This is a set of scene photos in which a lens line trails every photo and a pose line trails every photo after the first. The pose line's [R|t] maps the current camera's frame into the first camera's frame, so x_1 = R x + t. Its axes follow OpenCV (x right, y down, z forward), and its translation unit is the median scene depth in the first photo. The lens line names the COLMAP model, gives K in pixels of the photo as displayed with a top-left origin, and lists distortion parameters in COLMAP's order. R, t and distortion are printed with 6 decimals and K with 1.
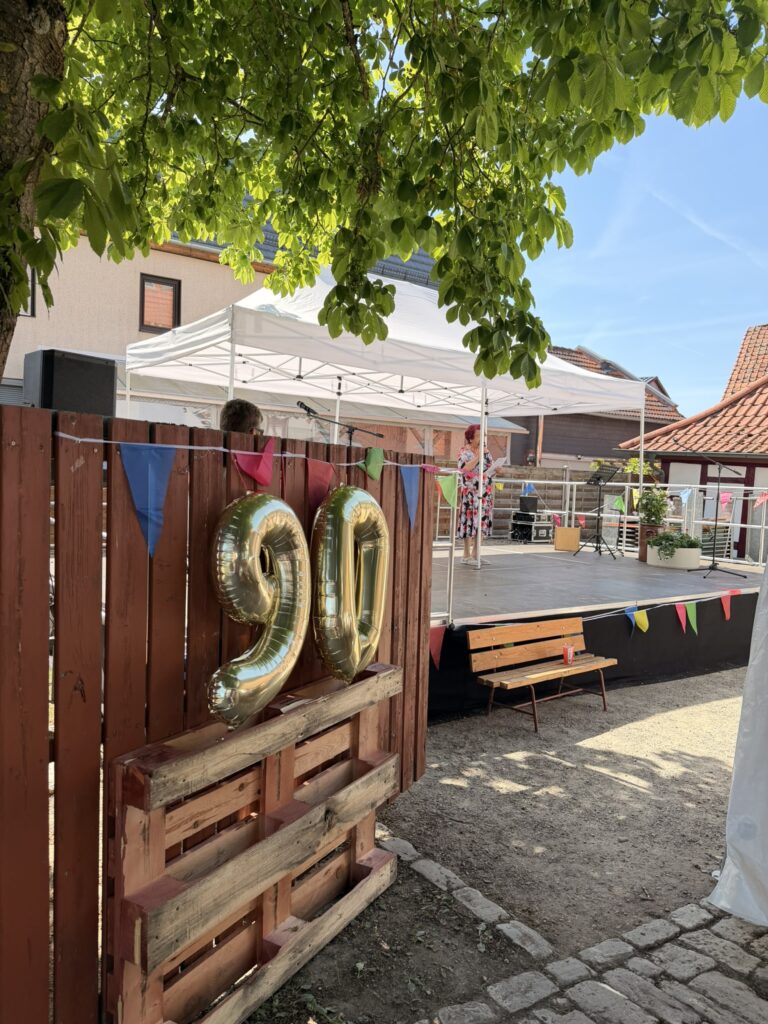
lens RADIAL K [[709.6, 0, 382.0], [0, 709.6, 512.6], [0, 0, 1]] dist [-0.002458, -0.000737]
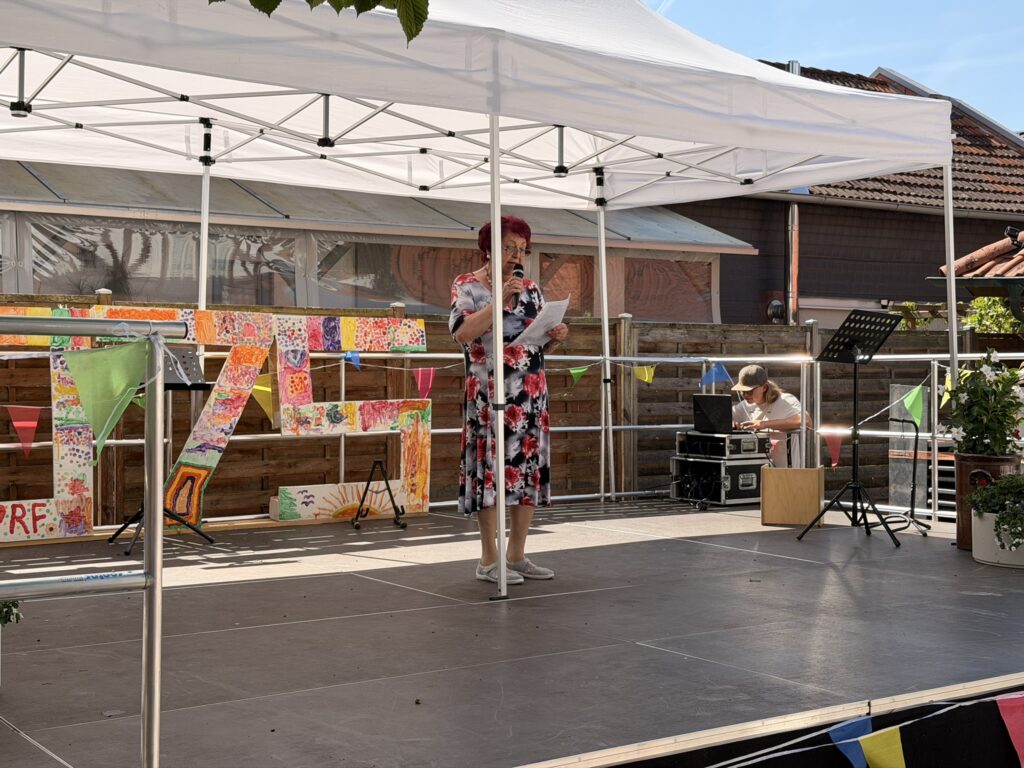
lens RADIAL K [[1466.7, 0, 513.0], [0, 1466.7, 382.5], [0, 0, 1]] dist [0.020519, 0.000000]
pose [[0.999283, -0.037581, 0.004500, 0.096264], [0.037720, 0.998619, -0.036571, -0.003269], [-0.003119, 0.036714, 0.999321, 0.150201]]
